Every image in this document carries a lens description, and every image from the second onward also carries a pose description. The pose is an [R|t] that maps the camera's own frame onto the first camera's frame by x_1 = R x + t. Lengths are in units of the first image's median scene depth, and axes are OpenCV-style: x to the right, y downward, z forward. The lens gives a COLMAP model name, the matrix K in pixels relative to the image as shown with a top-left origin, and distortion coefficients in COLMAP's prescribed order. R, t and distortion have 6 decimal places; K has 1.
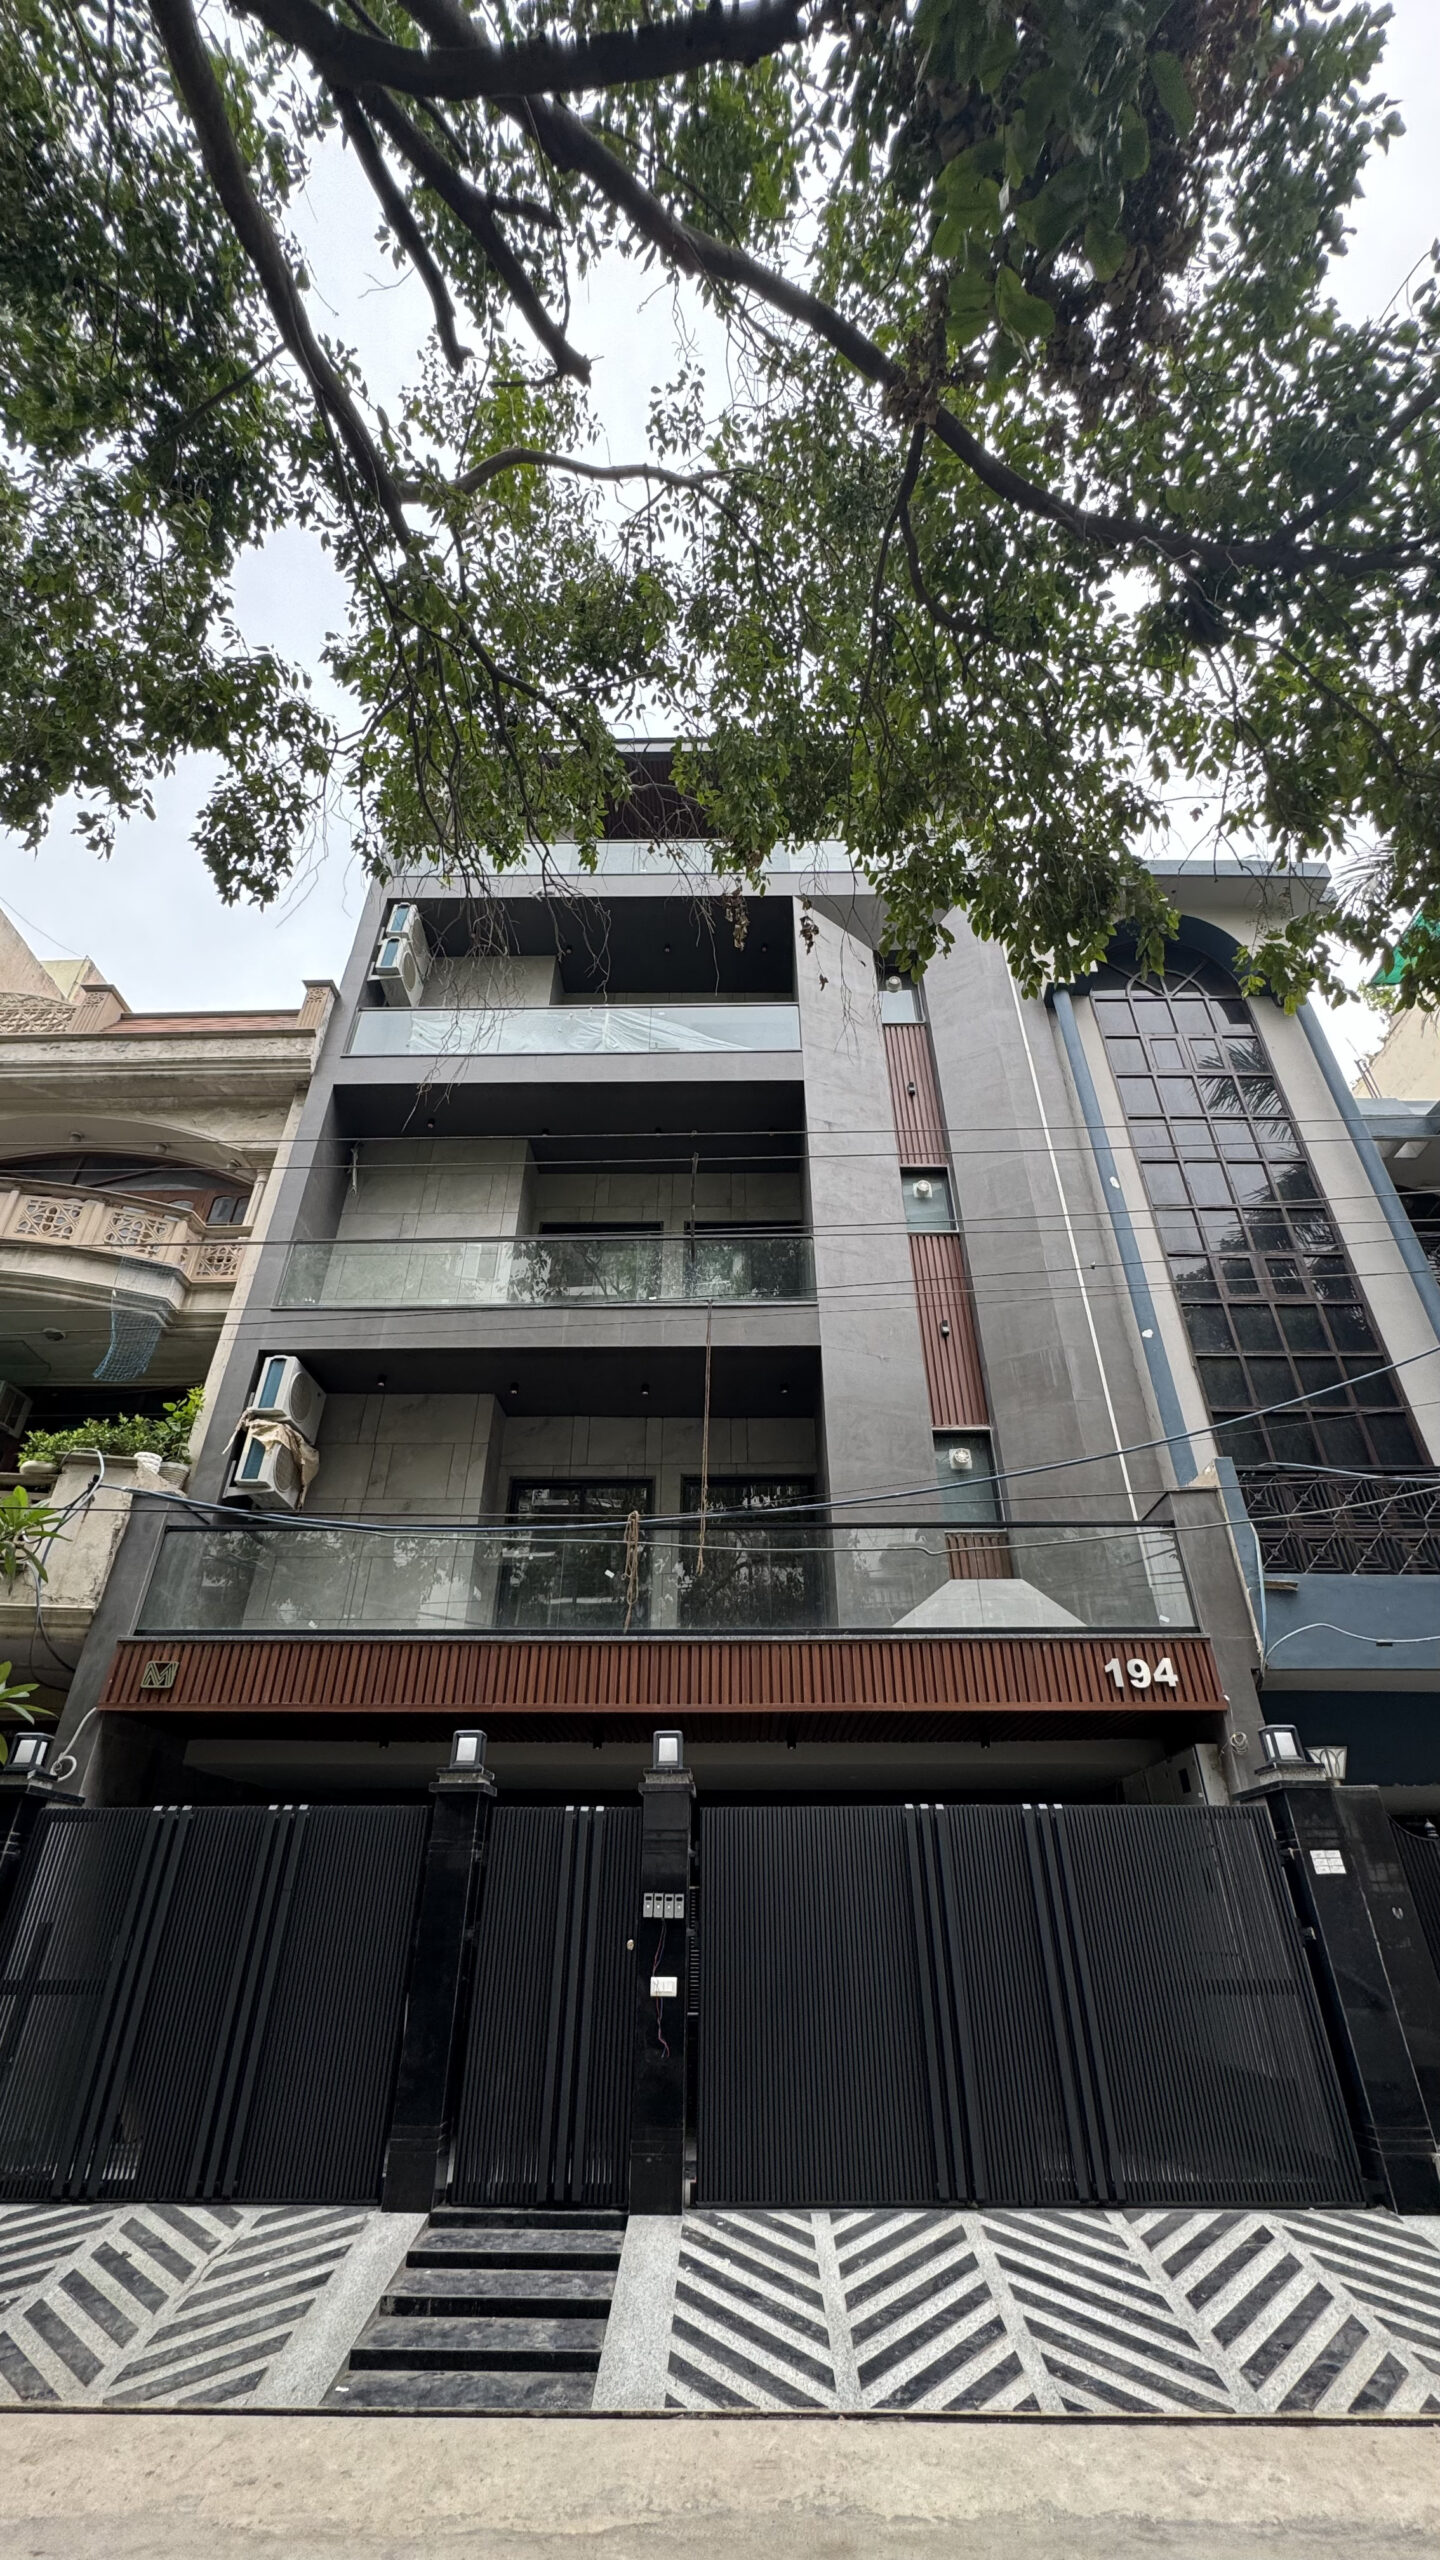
lens RADIAL K [[1028.1, 0, 714.1], [0, 1028.1, 1277.5], [0, 0, 1]] dist [-0.001351, -0.000166]
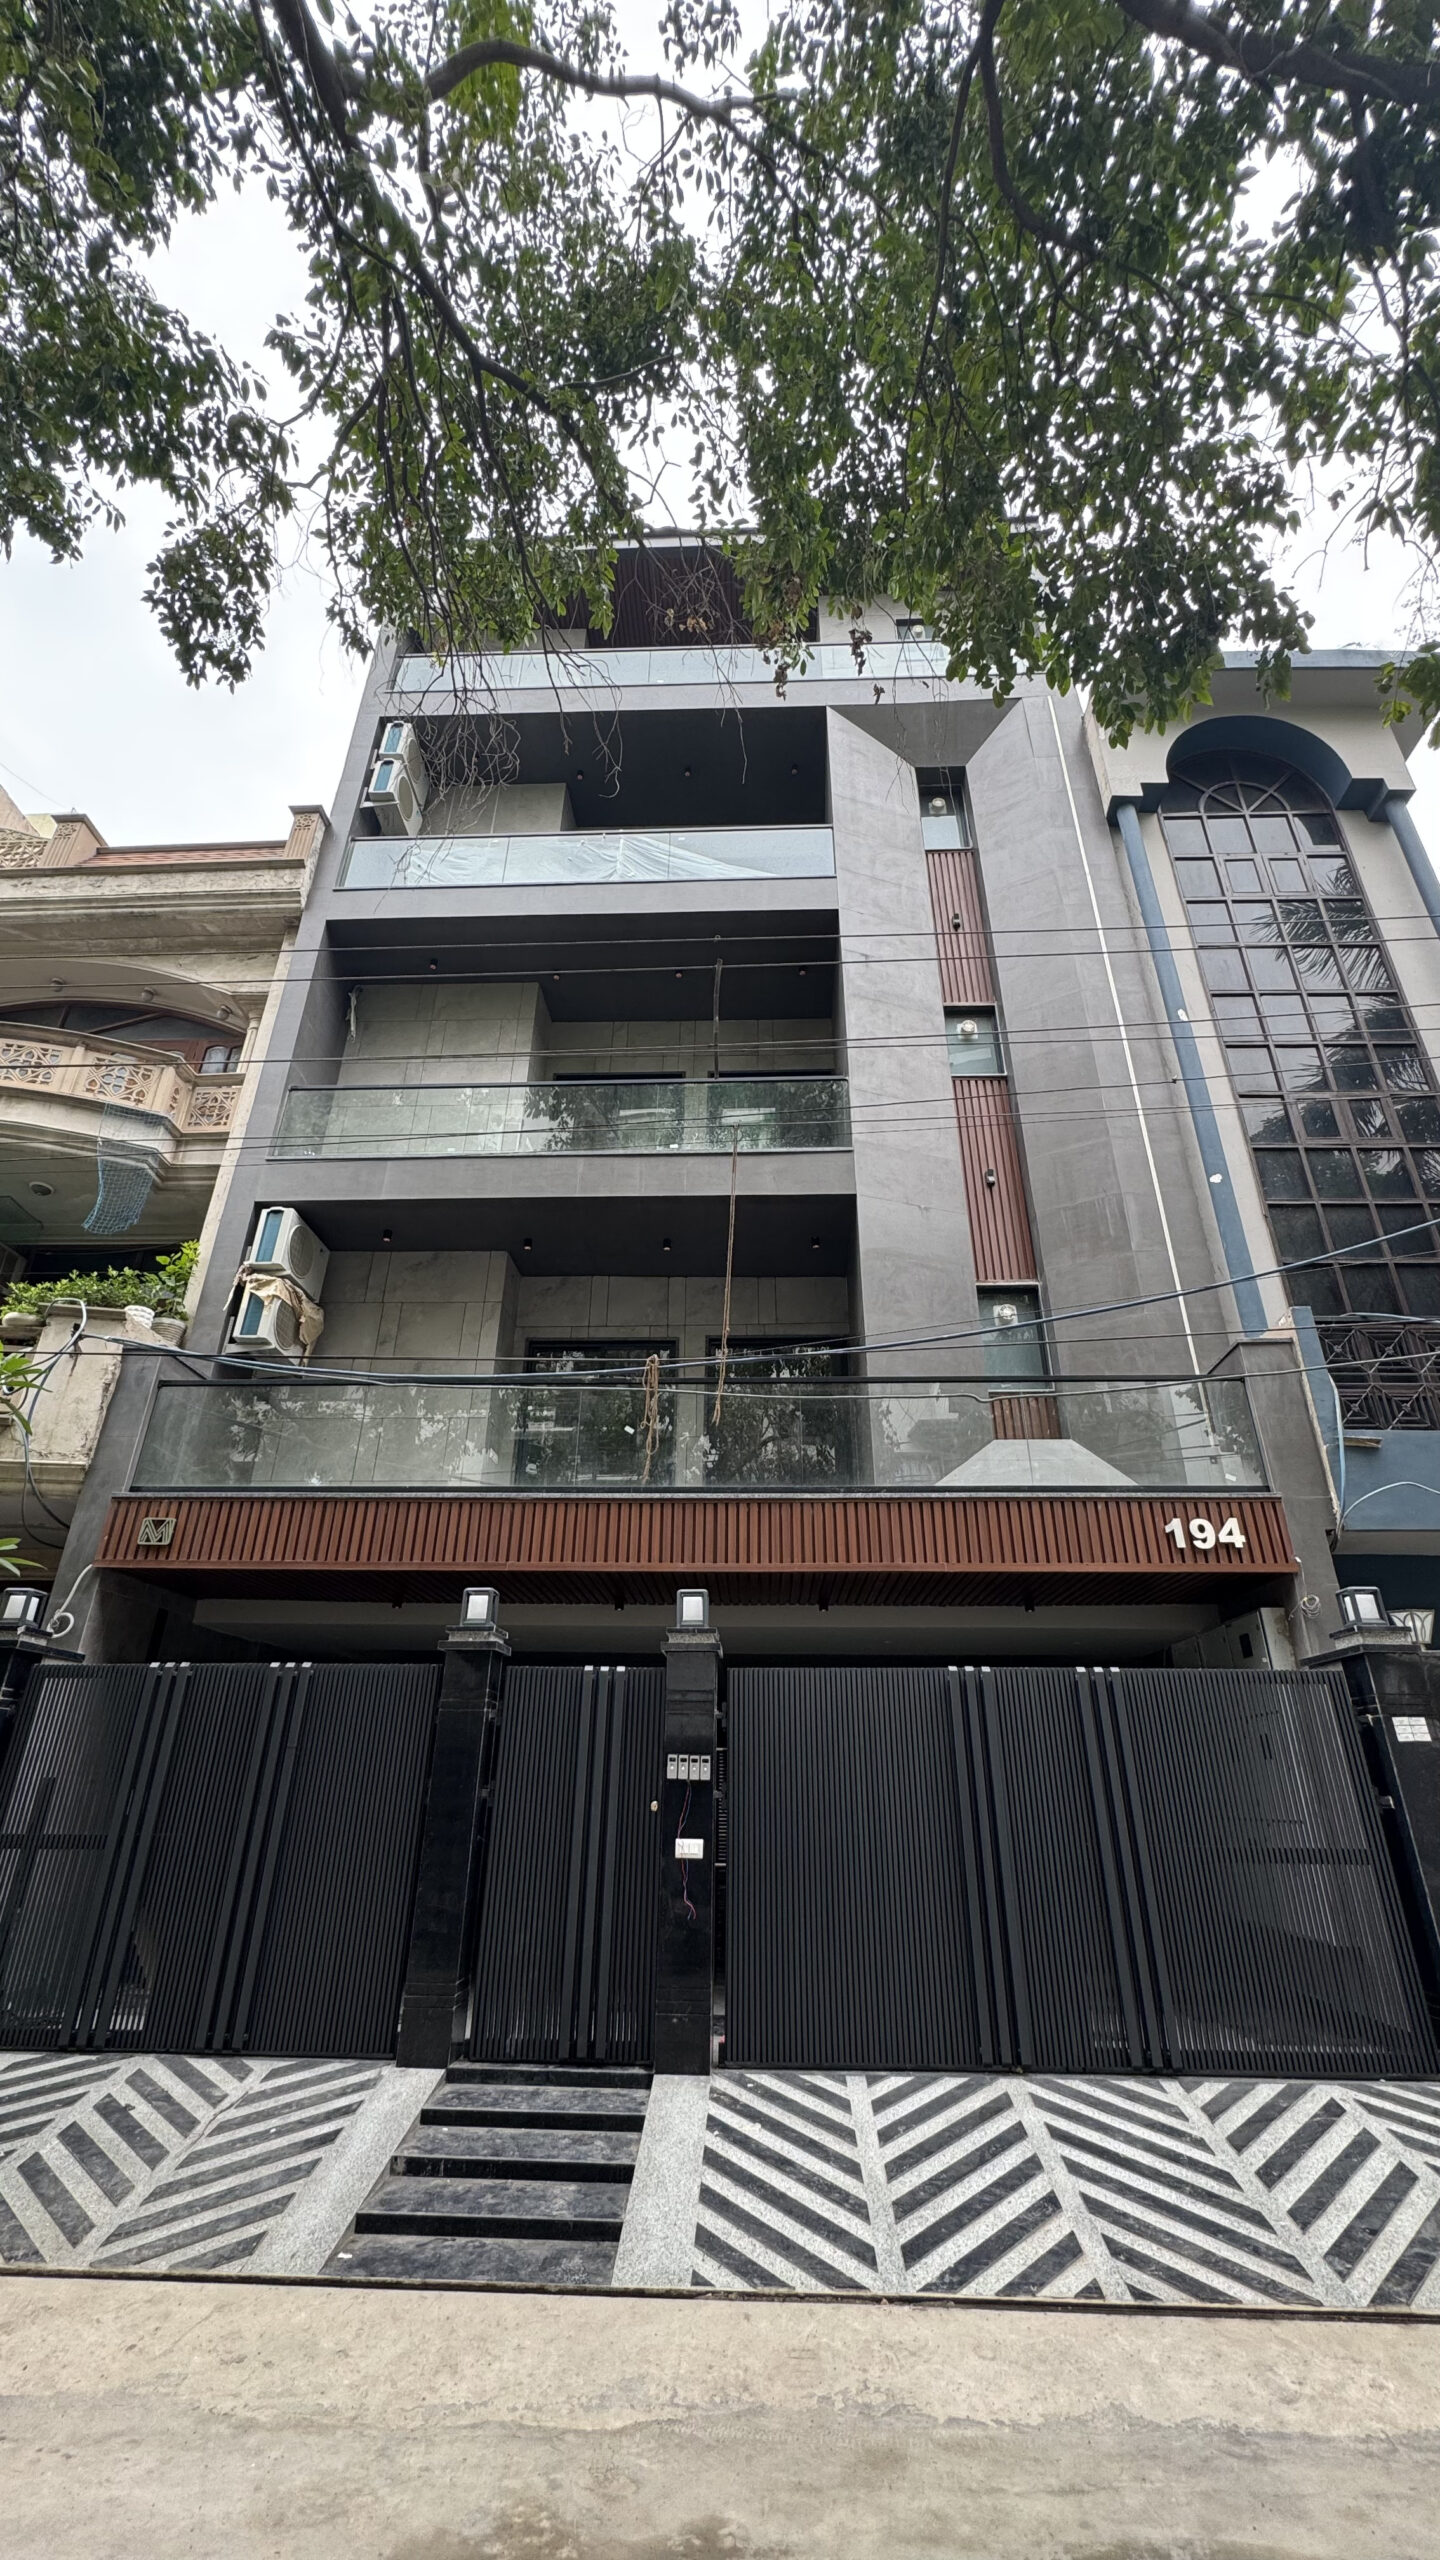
lens RADIAL K [[1025.2, 0, 714.5], [0, 1025.2, 1277.5], [0, 0, 1]] dist [-0.000950, -0.000372]
pose [[0.999707, -0.001886, -0.024149, -0.001956], [0.004385, 0.994587, 0.103819, 0.062092], [0.023823, -0.103894, 0.994303, 0.103865]]
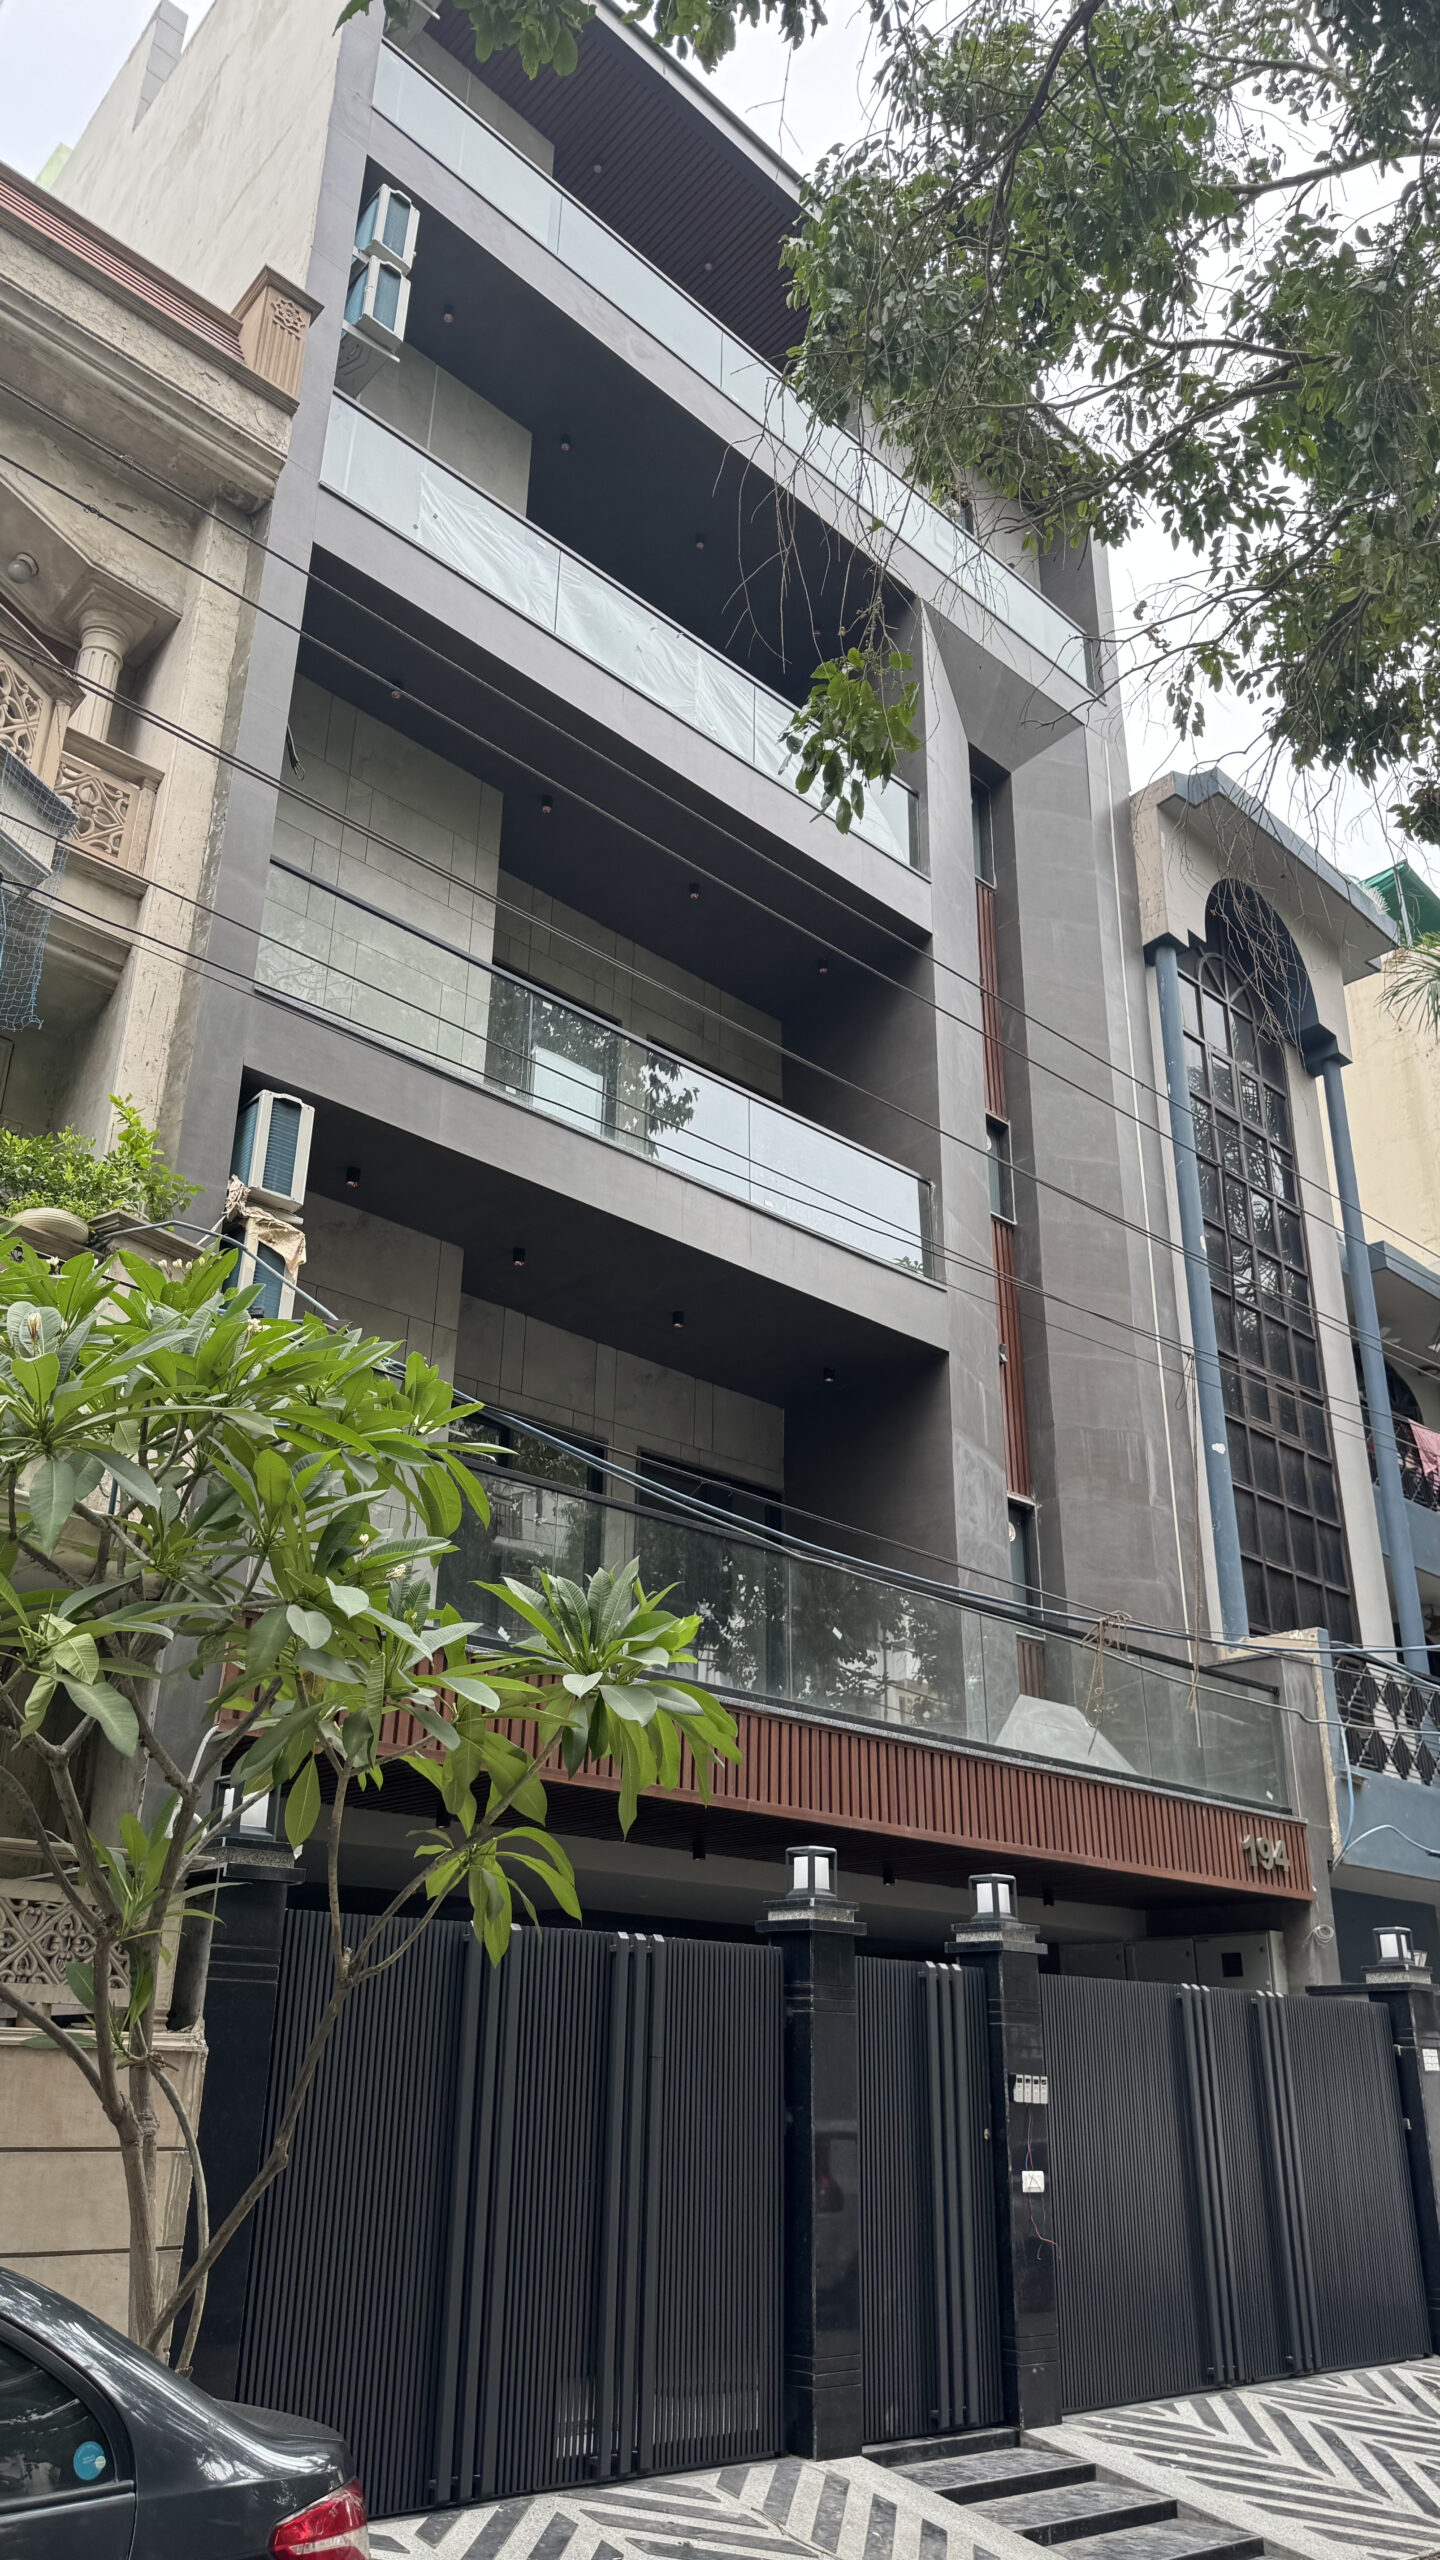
lens RADIAL K [[1814.3, 0, 720.0], [0, 1814.3, 1280.0], [0, 0, 1]] dist [0.068896, -0.094405]
pose [[0.717499, 0.293348, 0.631777, -1.156634], [-0.390226, 0.920585, 0.015727, 0.087198], [-0.576990, -0.257820, 0.774991, 0.166427]]
